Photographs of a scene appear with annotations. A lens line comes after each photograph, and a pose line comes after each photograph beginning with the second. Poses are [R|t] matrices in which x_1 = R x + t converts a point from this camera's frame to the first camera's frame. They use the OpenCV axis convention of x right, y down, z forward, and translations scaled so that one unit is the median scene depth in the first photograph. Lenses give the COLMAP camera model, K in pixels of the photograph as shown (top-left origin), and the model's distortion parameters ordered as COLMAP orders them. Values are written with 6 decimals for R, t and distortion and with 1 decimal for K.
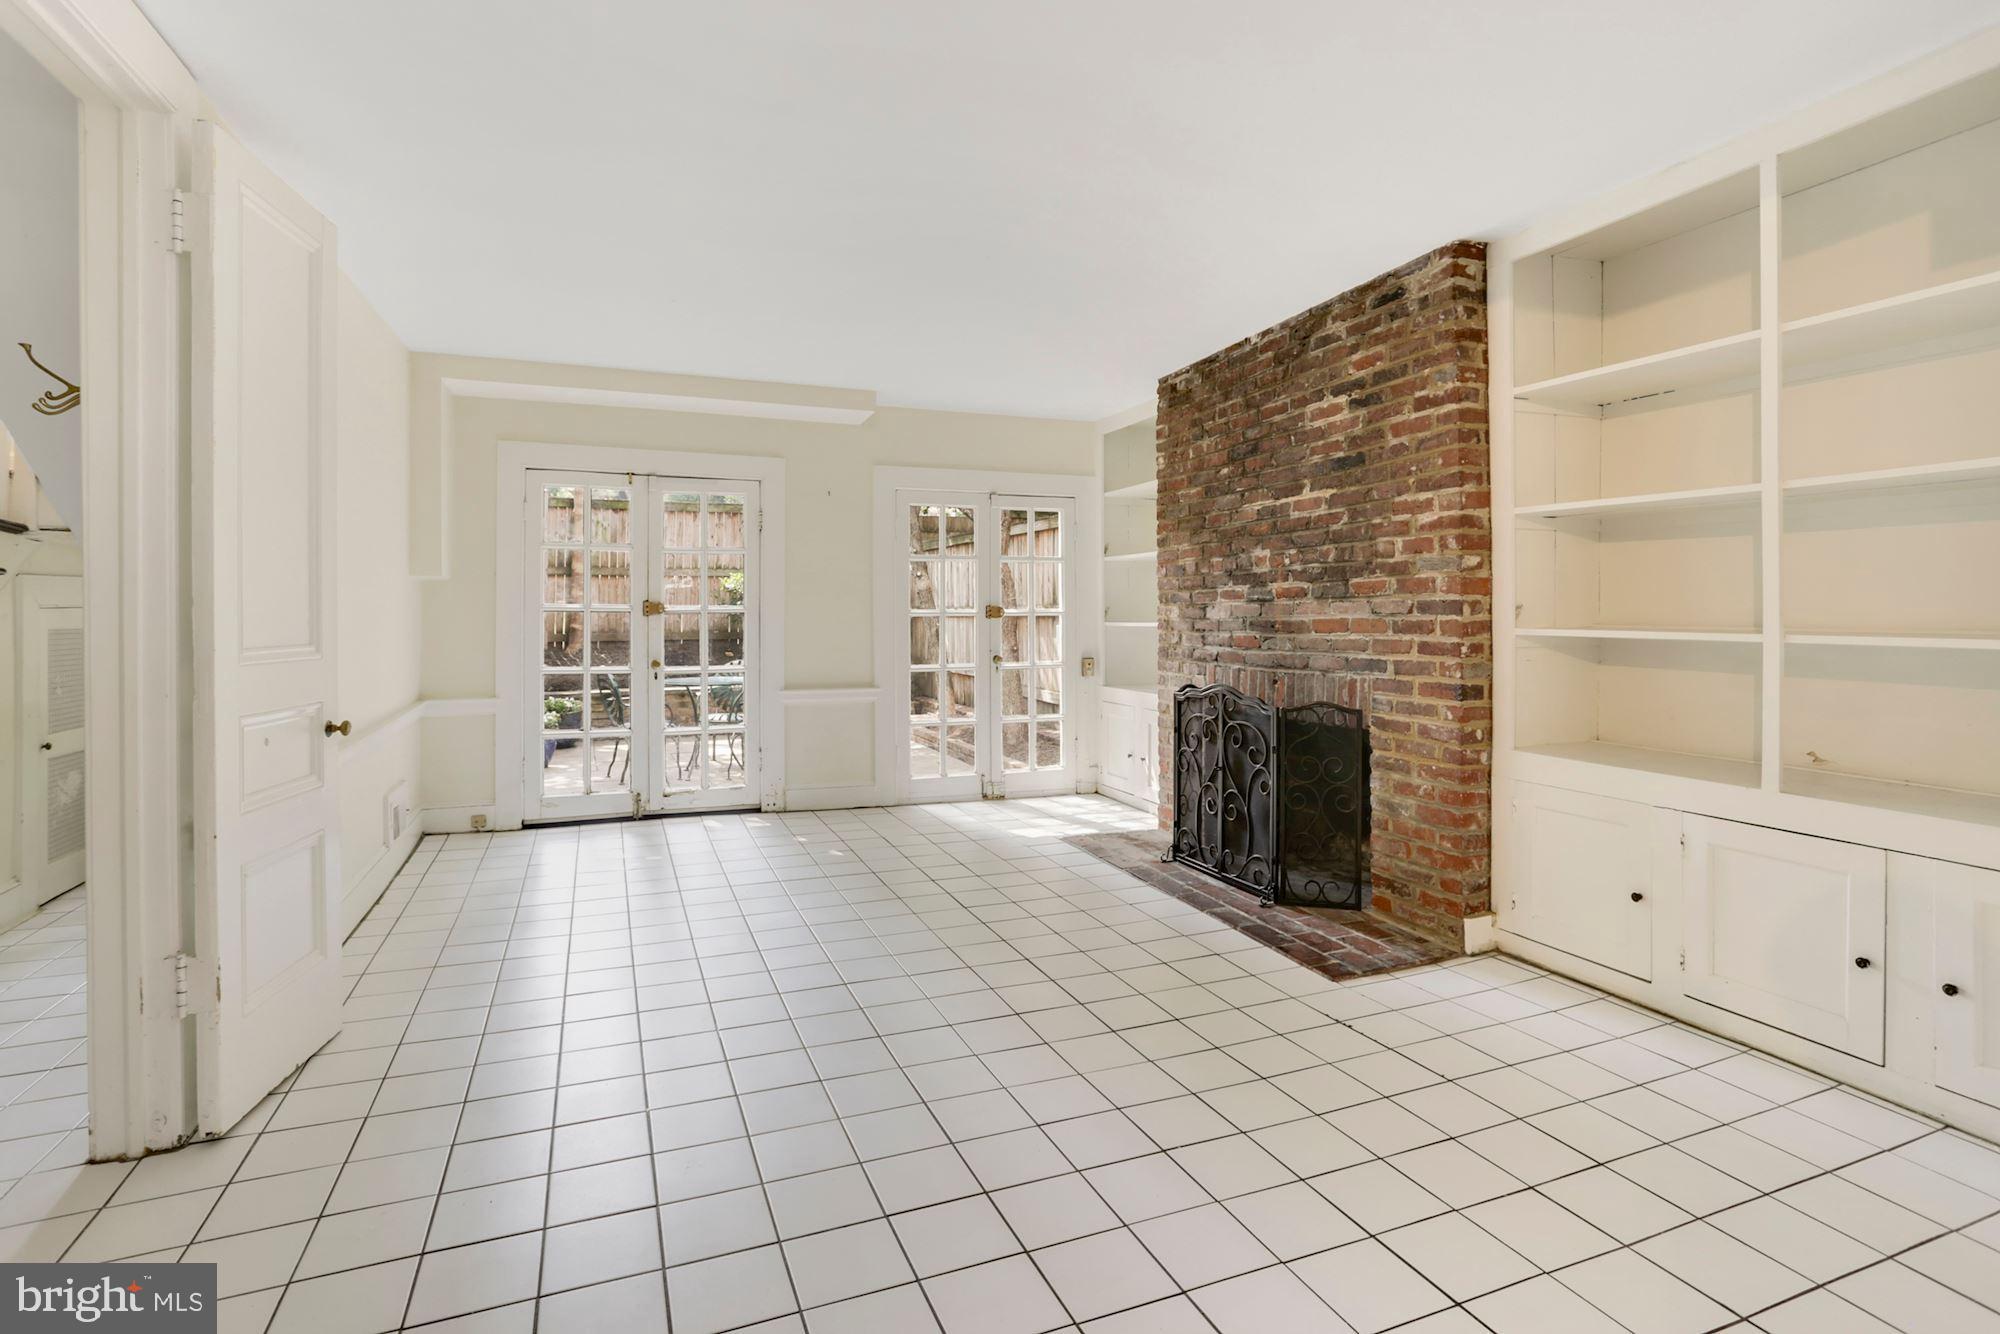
lens RADIAL K [[1006.1, 0, 1019.2], [0, 1006.1, 603.7], [0, 0, 1]] dist [-0.061208, 0.028103]
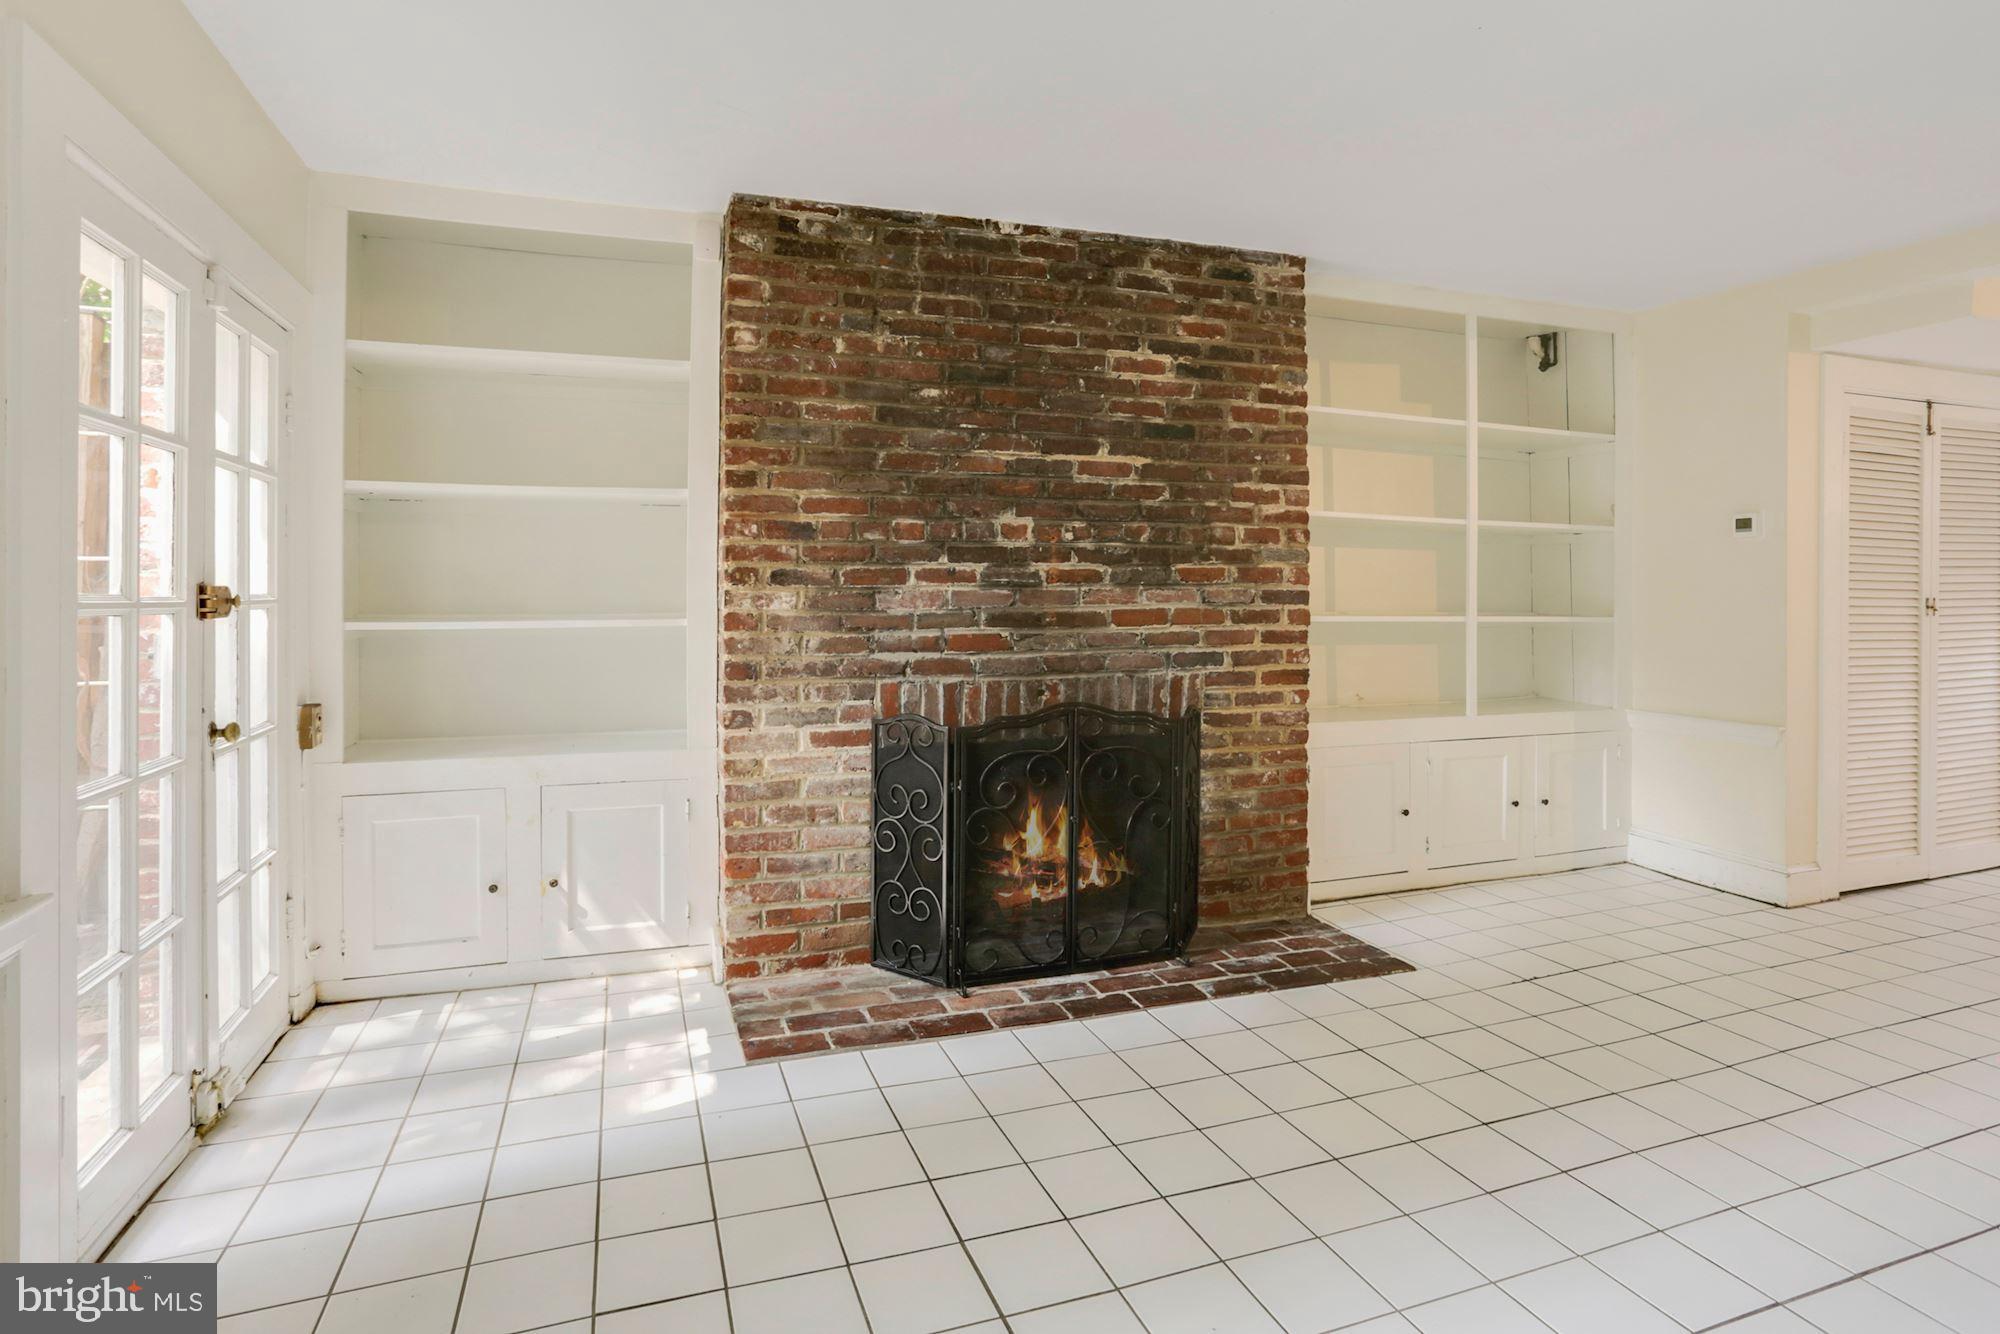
lens RADIAL K [[1006.1, 0, 982.8], [0, 1006.1, 602.7], [0, 0, 1]] dist [-0.061208, 0.028103]
pose [[0.050111, 0.004556, 0.998733, -0.519886], [-0.009119, 0.999950, -0.004104, 0.013596], [-0.998702, -0.008902, 0.050150, 1.027317]]
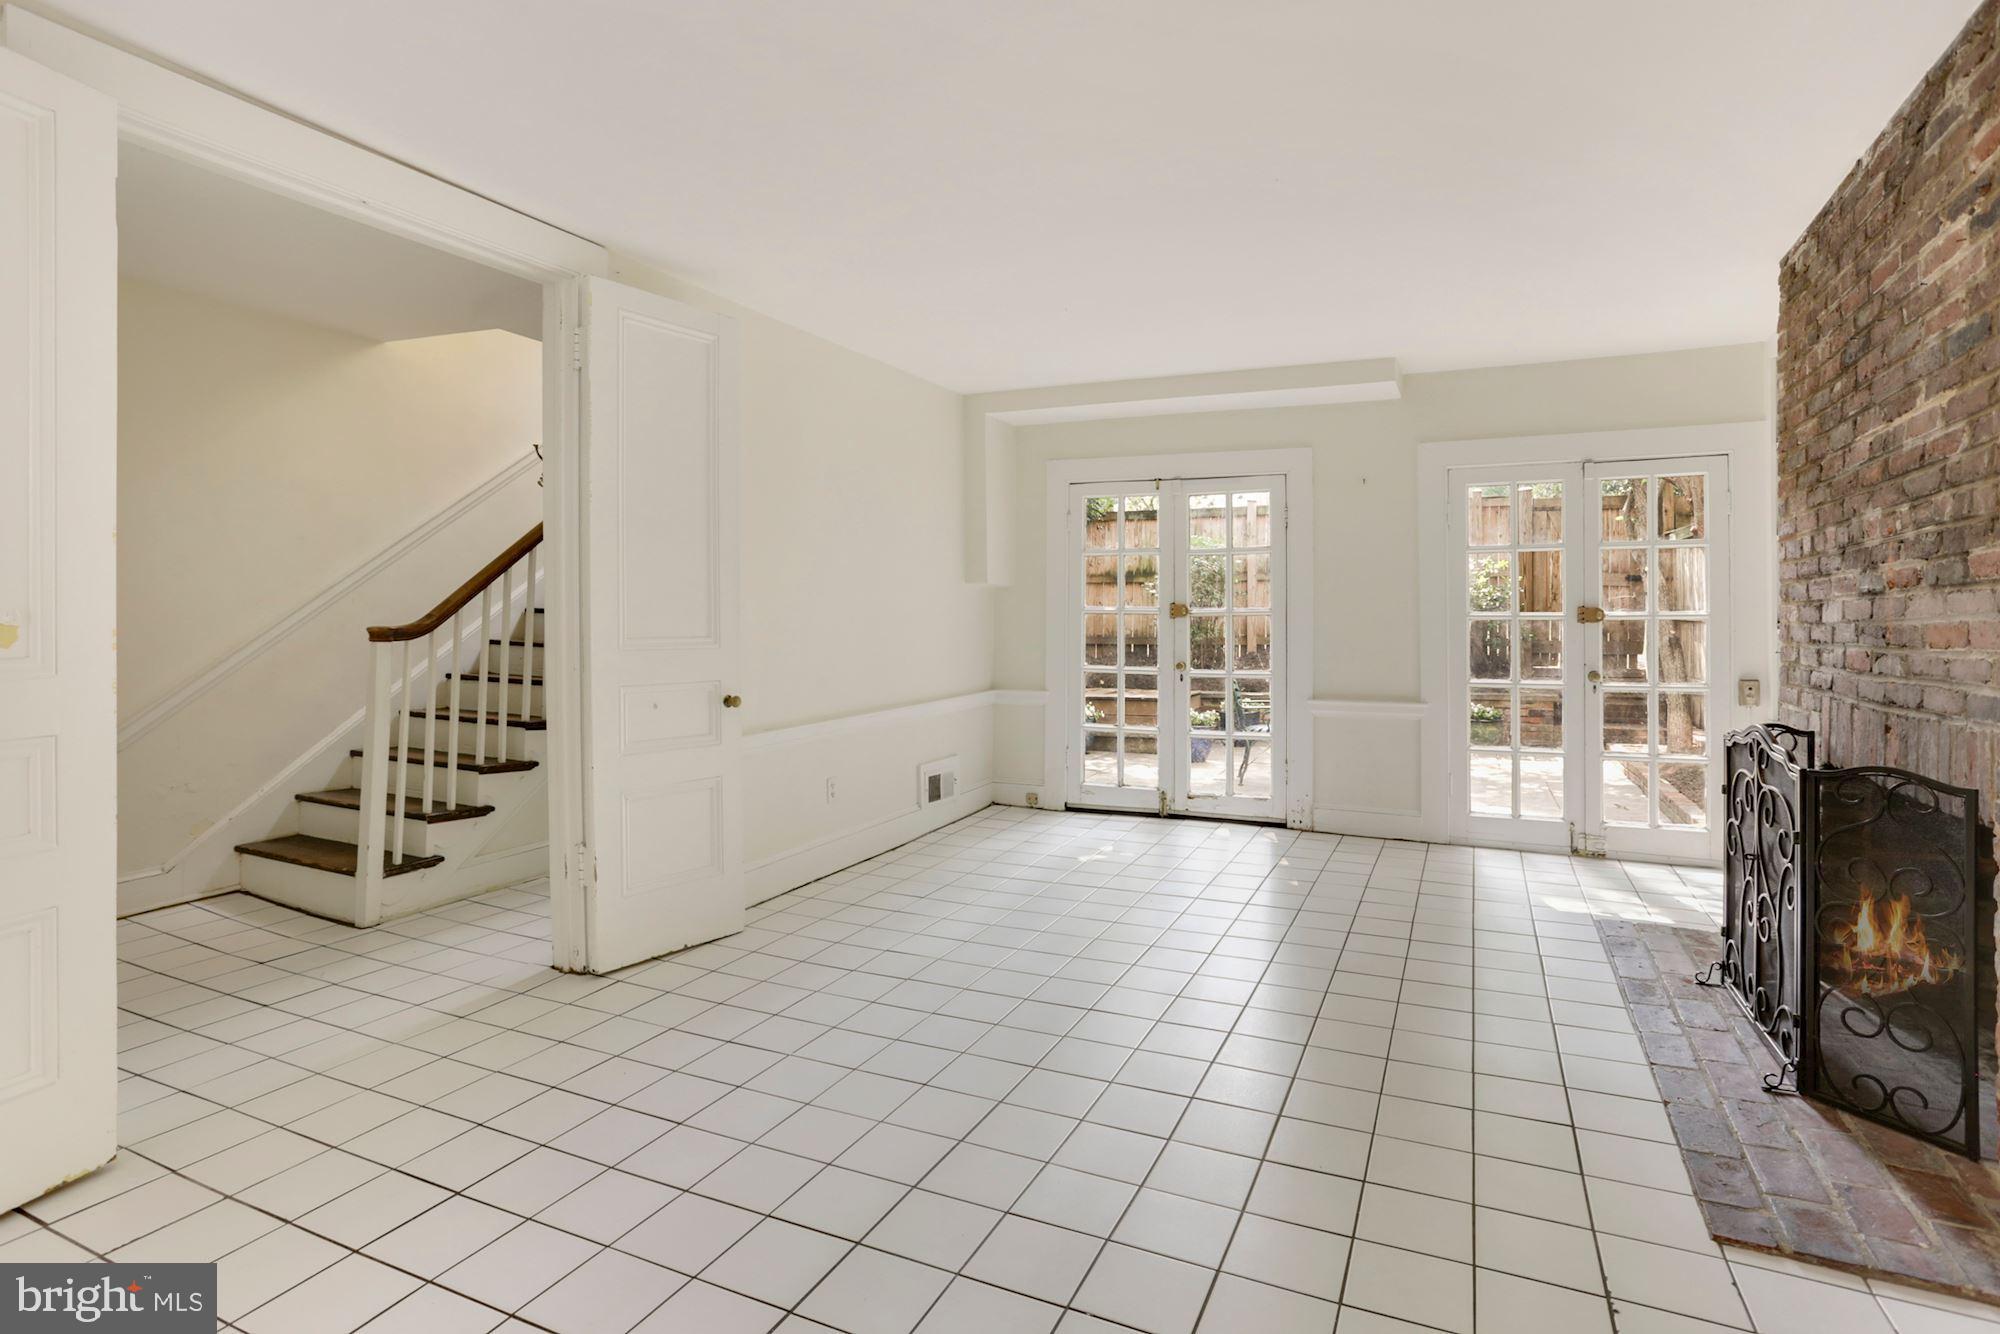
lens RADIAL K [[1006.1, 0, 1008.6], [0, 1006.1, 626.4], [0, 0, 1]] dist [-0.061208, 0.028103]
pose [[0.674887, 0.006585, -0.737892, 0.337200], [0.005180, 0.999893, 0.013661, 0.006323], [0.737903, -0.013042, 0.674780, 0.230283]]
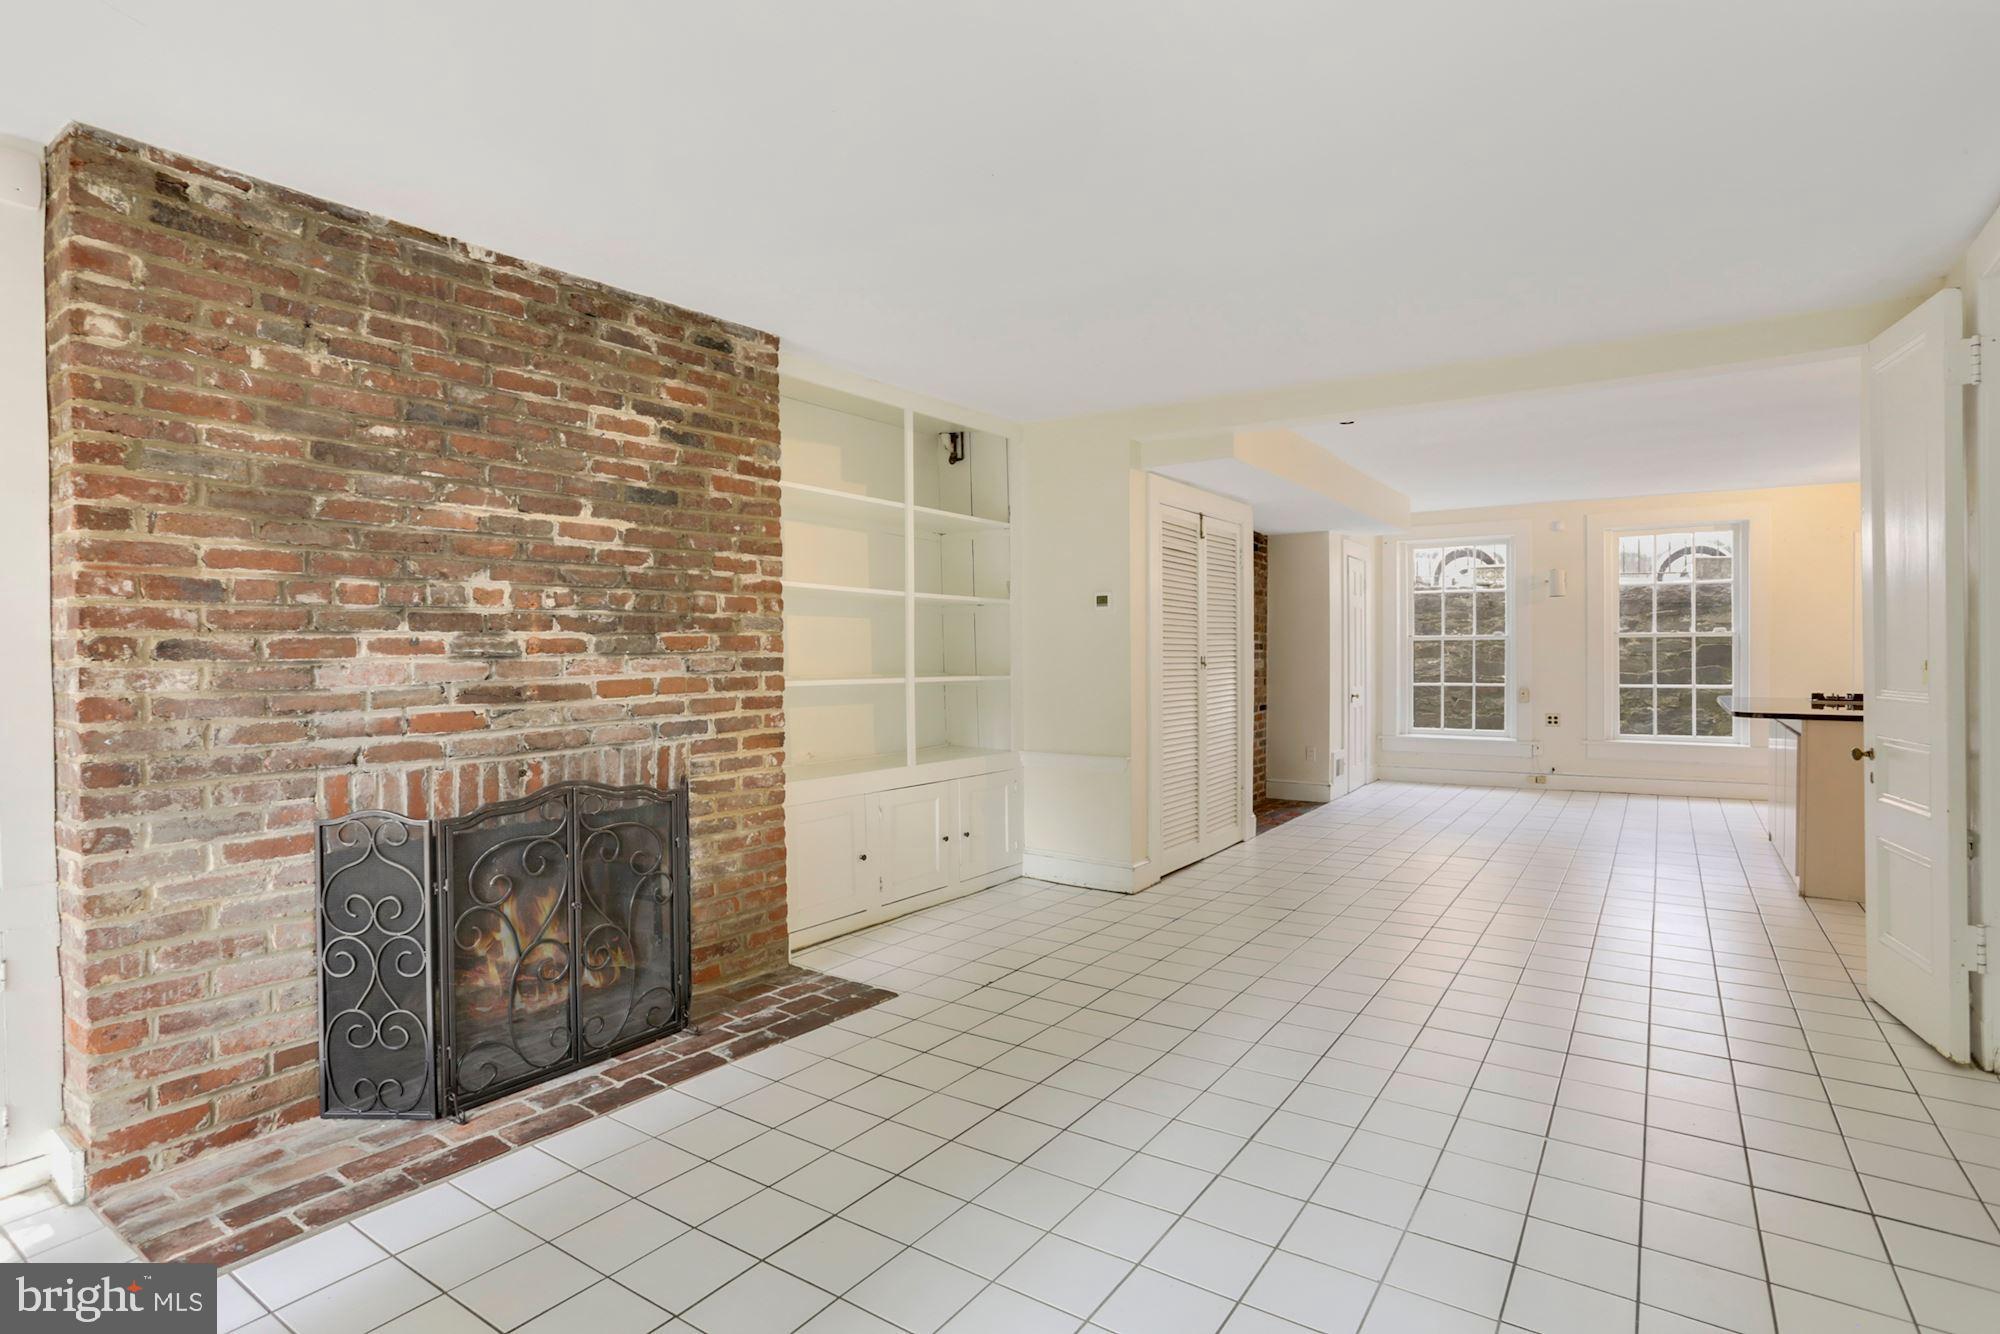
lens RADIAL K [[1006.1, 0, 1009.7], [0, 1006.1, 677.0], [0, 0, 1]] dist [-0.061208, 0.028103]
pose [[-0.554076, -0.009045, 0.832417, -0.514301], [0.003932, 0.999901, 0.013482, 0.003298], [-0.832456, 0.010743, -0.553986, 1.121938]]
